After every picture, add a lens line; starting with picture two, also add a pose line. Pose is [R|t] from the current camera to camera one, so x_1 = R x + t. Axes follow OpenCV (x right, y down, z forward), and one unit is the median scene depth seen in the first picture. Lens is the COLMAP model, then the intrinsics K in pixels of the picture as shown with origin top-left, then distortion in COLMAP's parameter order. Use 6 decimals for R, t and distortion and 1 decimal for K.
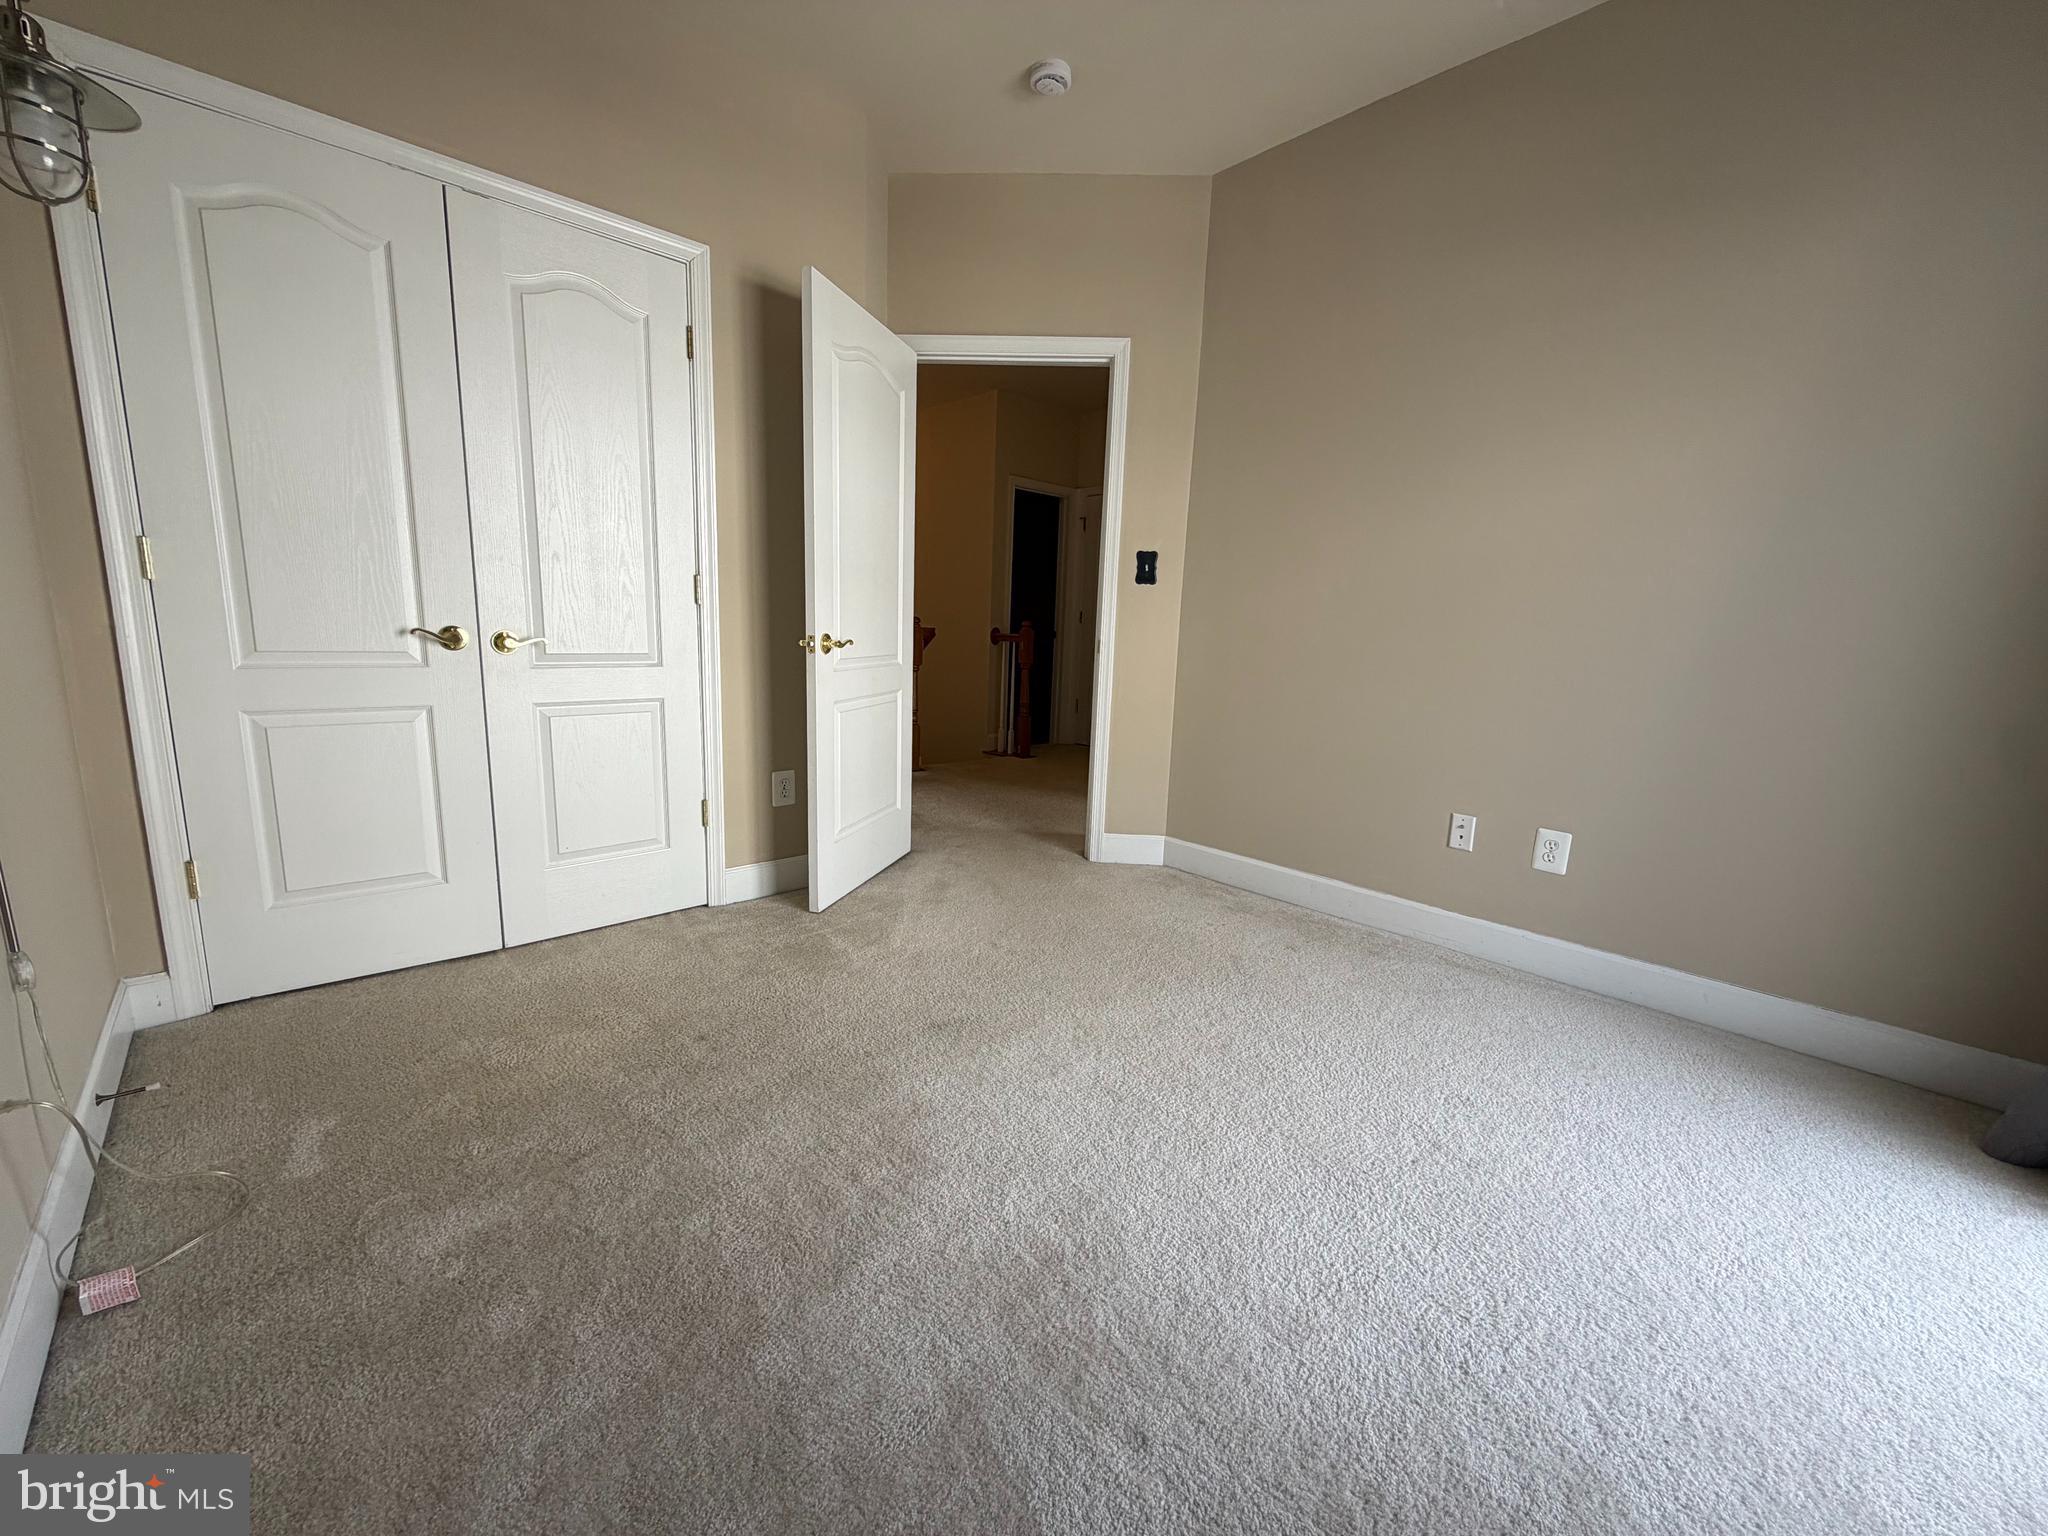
lens RADIAL K [[812.2, 0, 997.7], [0, 812.2, 763.5], [0, 0, 1]] dist [0.000412, 0.000116]
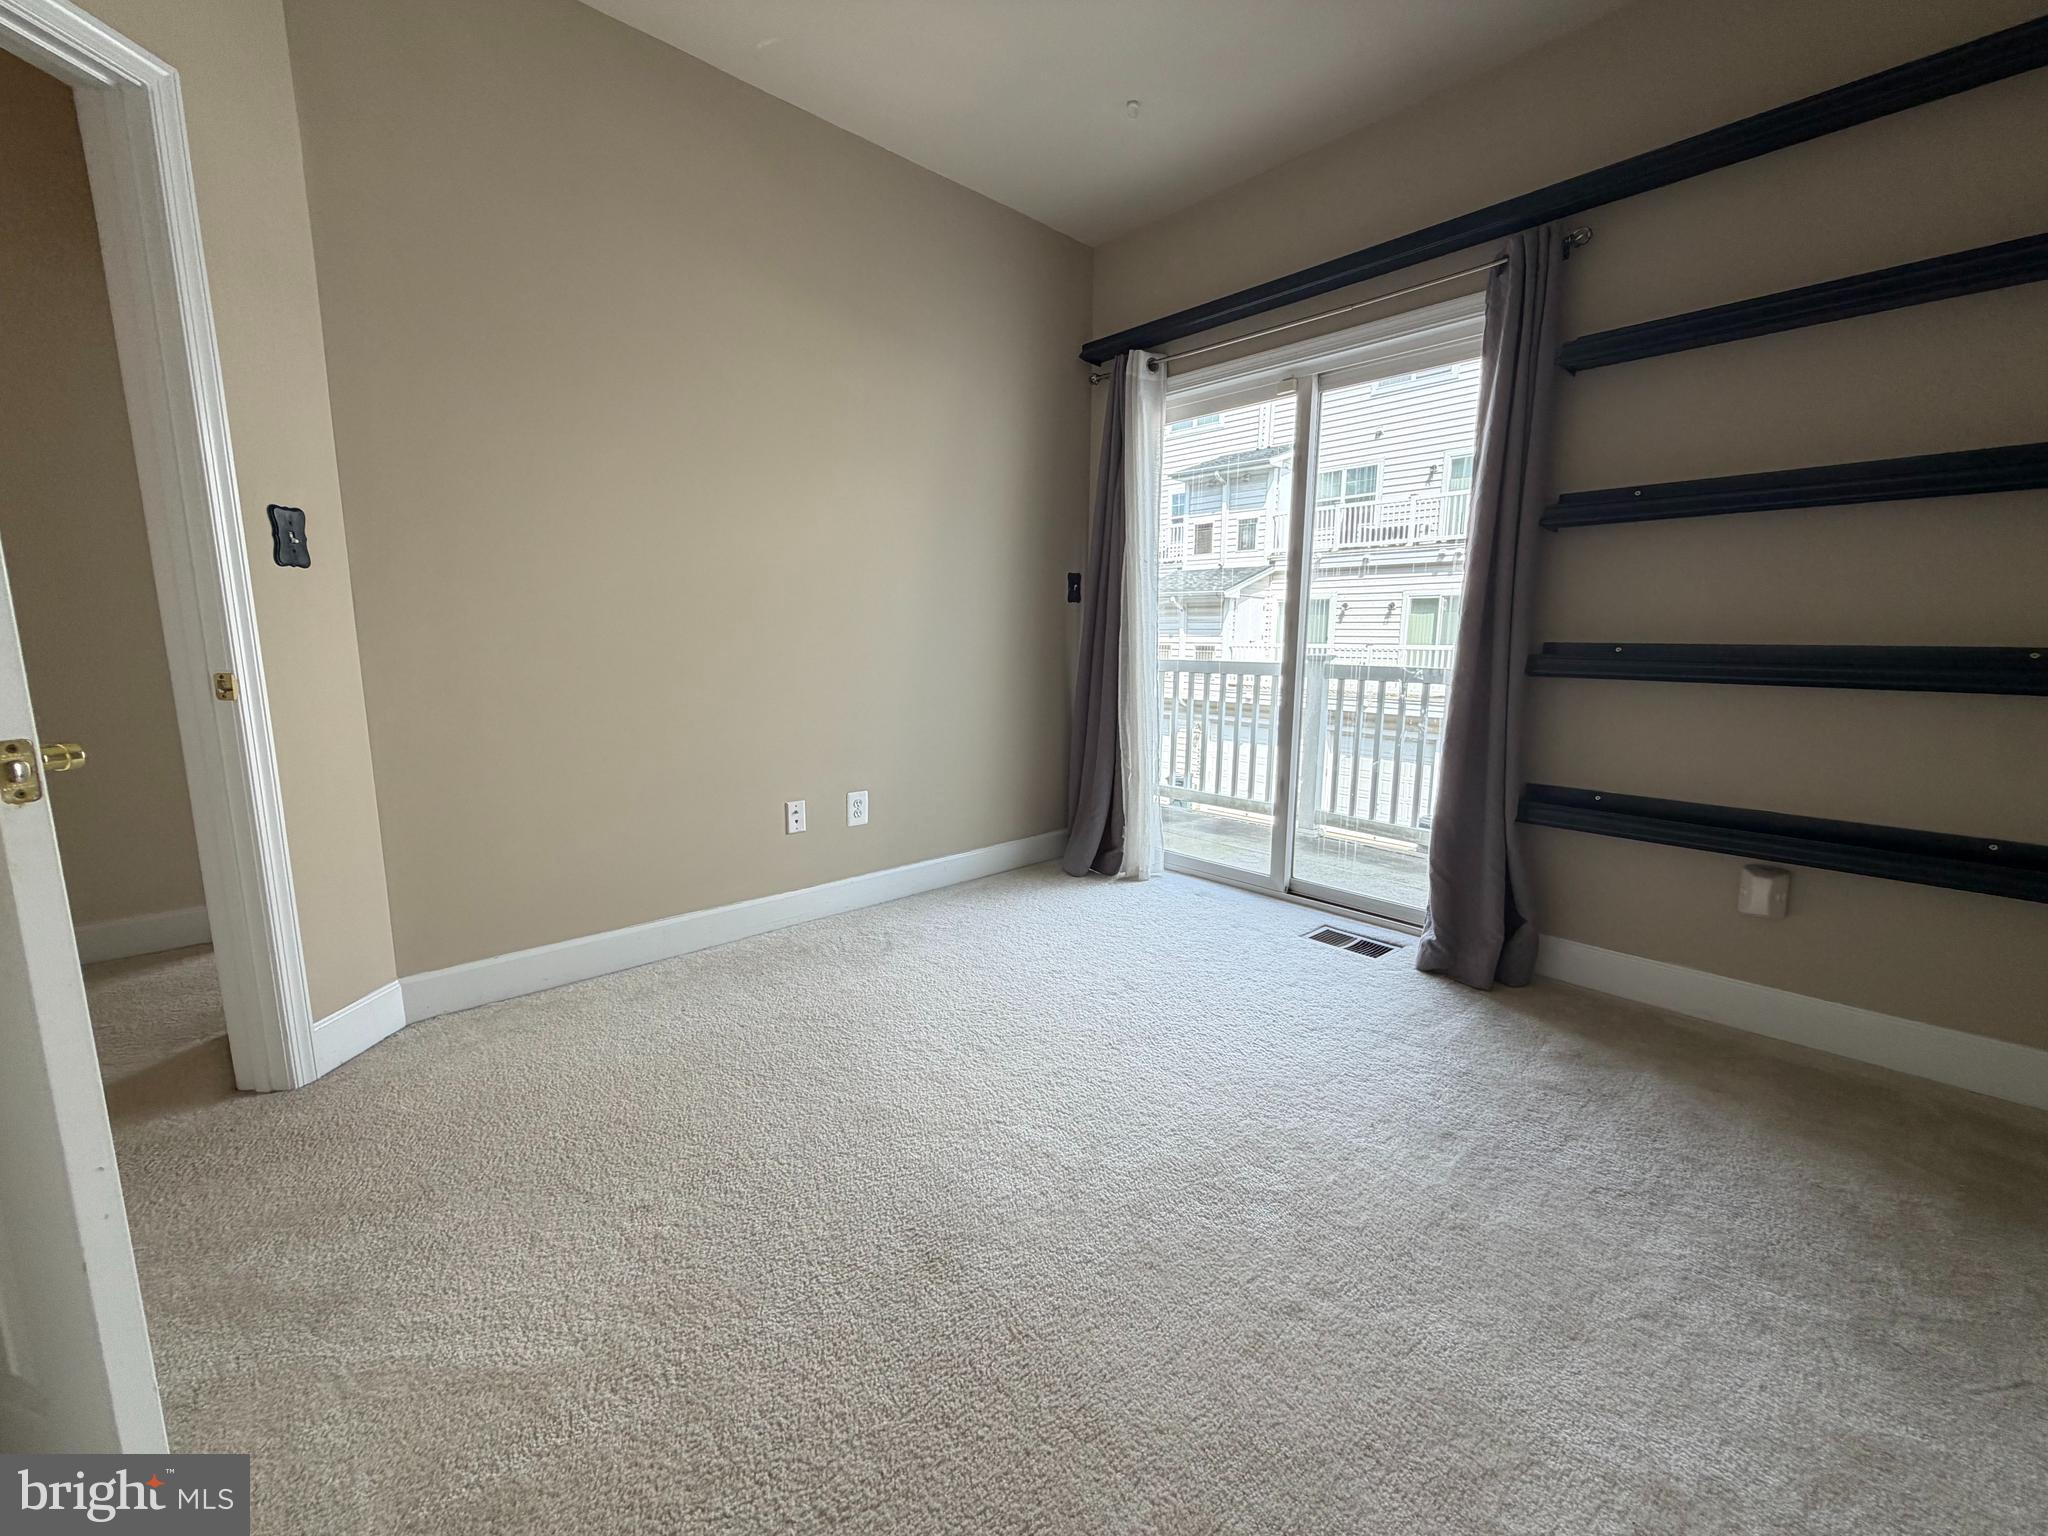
lens RADIAL K [[826.4, 0, 1024.0], [0, 826.4, 768.0], [0, 0, 1]] dist [0.001653, 0.000276]
pose [[-0.011908, -0.195018, 0.980727, -0.513862], [0.168846, 0.966321, 0.194203, -0.143928], [-0.985571, 0.167904, 0.021421, 0.658227]]
